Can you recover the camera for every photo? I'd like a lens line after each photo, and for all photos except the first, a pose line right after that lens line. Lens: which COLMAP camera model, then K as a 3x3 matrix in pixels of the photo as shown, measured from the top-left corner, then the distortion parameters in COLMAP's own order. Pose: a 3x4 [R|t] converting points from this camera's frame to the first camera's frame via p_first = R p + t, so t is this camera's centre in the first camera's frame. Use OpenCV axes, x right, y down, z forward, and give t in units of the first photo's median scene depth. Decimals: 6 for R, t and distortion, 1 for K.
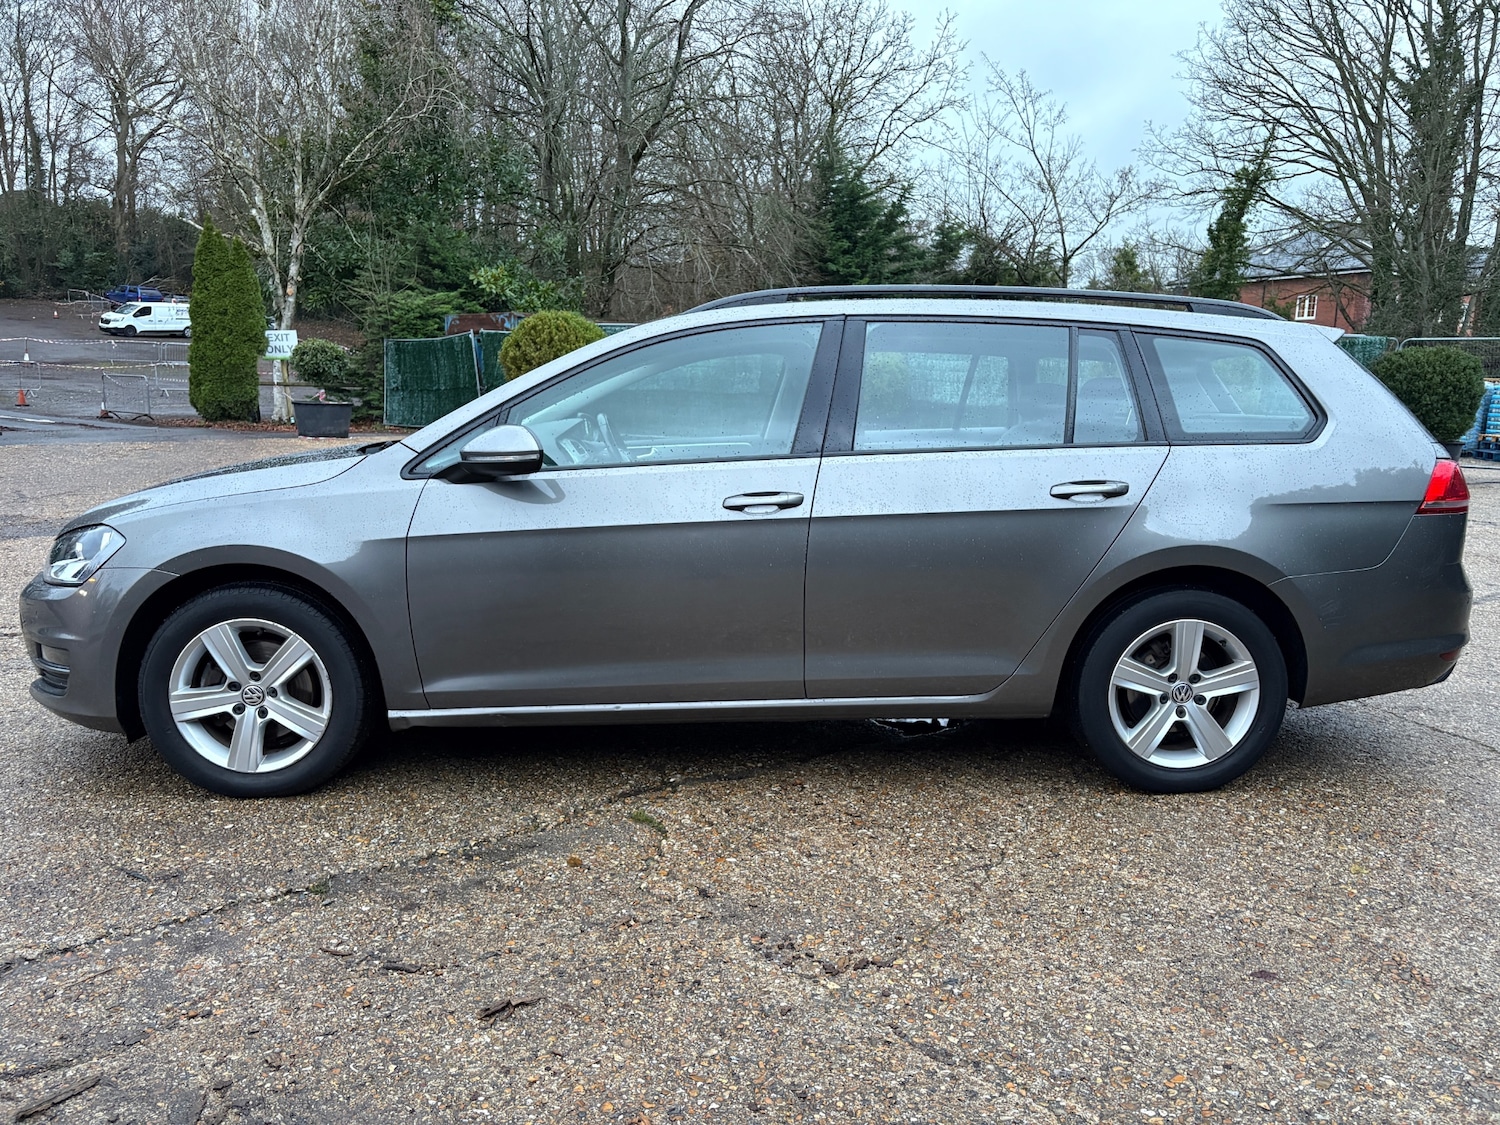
lens RADIAL K [[1139.1, 0, 745.9], [0, 1139.1, 556.5], [0, 0, 1]] dist [0.042527, -0.040255]
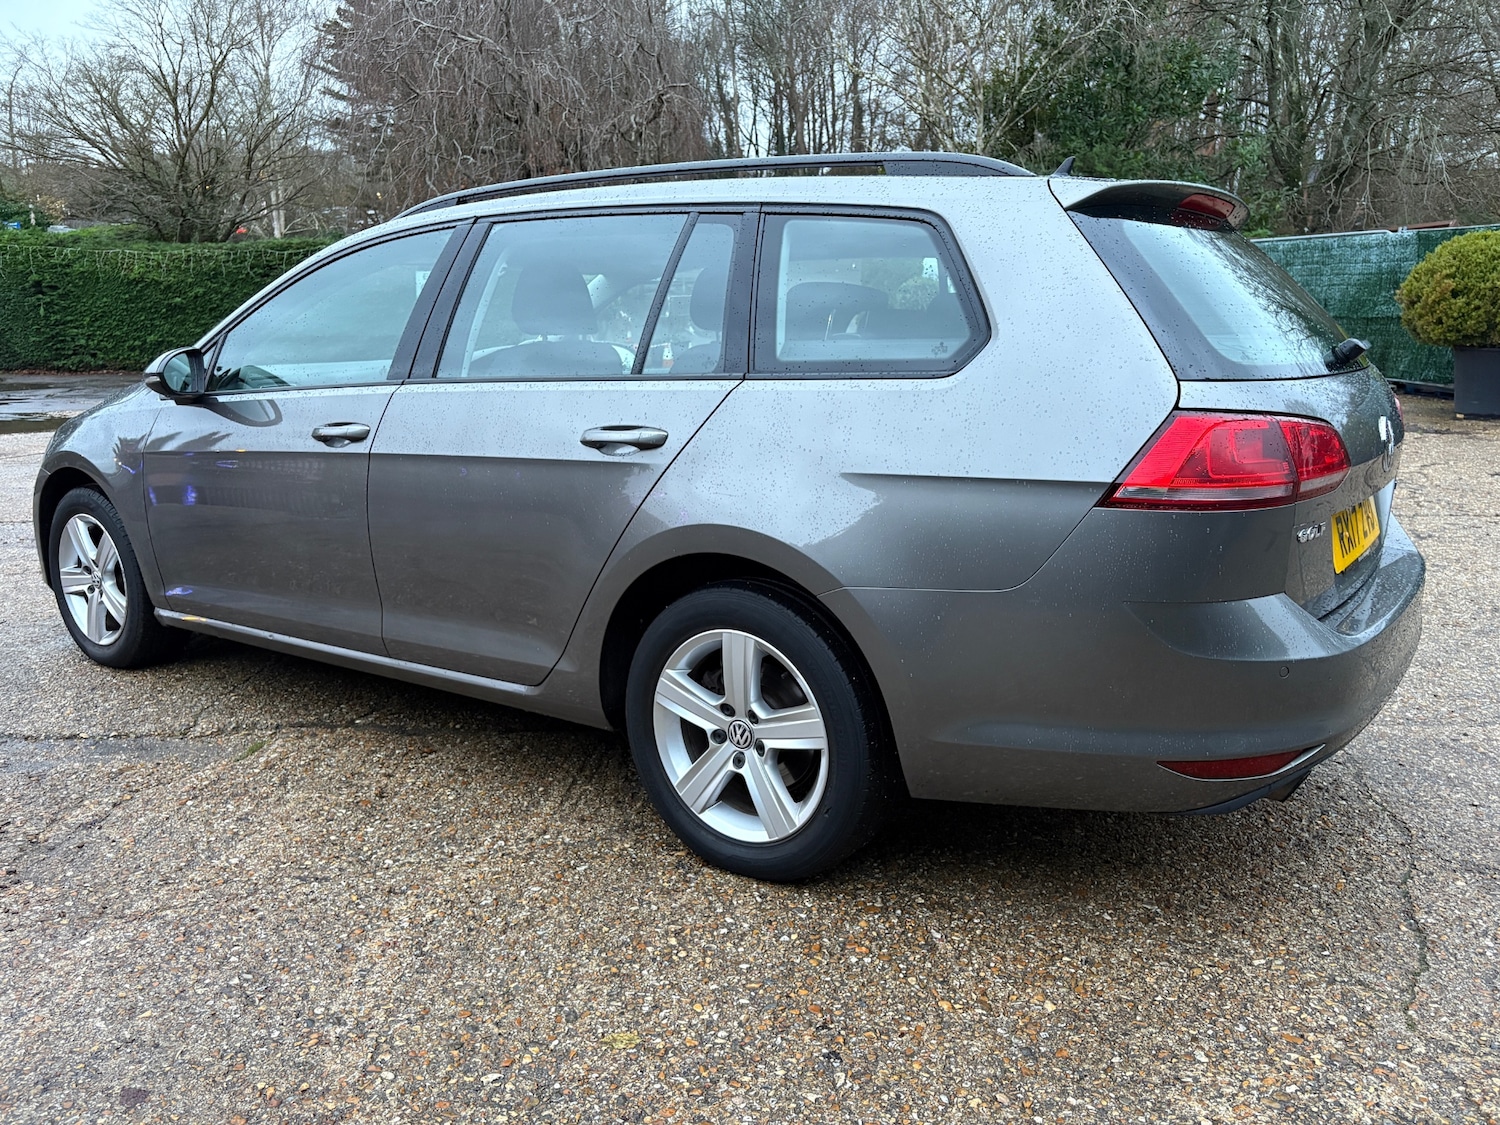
lens RADIAL K [[1134.4, 0, 750.2], [0, 1134.4, 565.1], [0, 0, 1]] dist [0.047927, -0.050722]
pose [[0.789038, 0.111116, -0.604213, 0.804071], [-0.073803, 0.993529, 0.086332, -0.044976], [0.609896, -0.023526, 0.792132, 0.460949]]
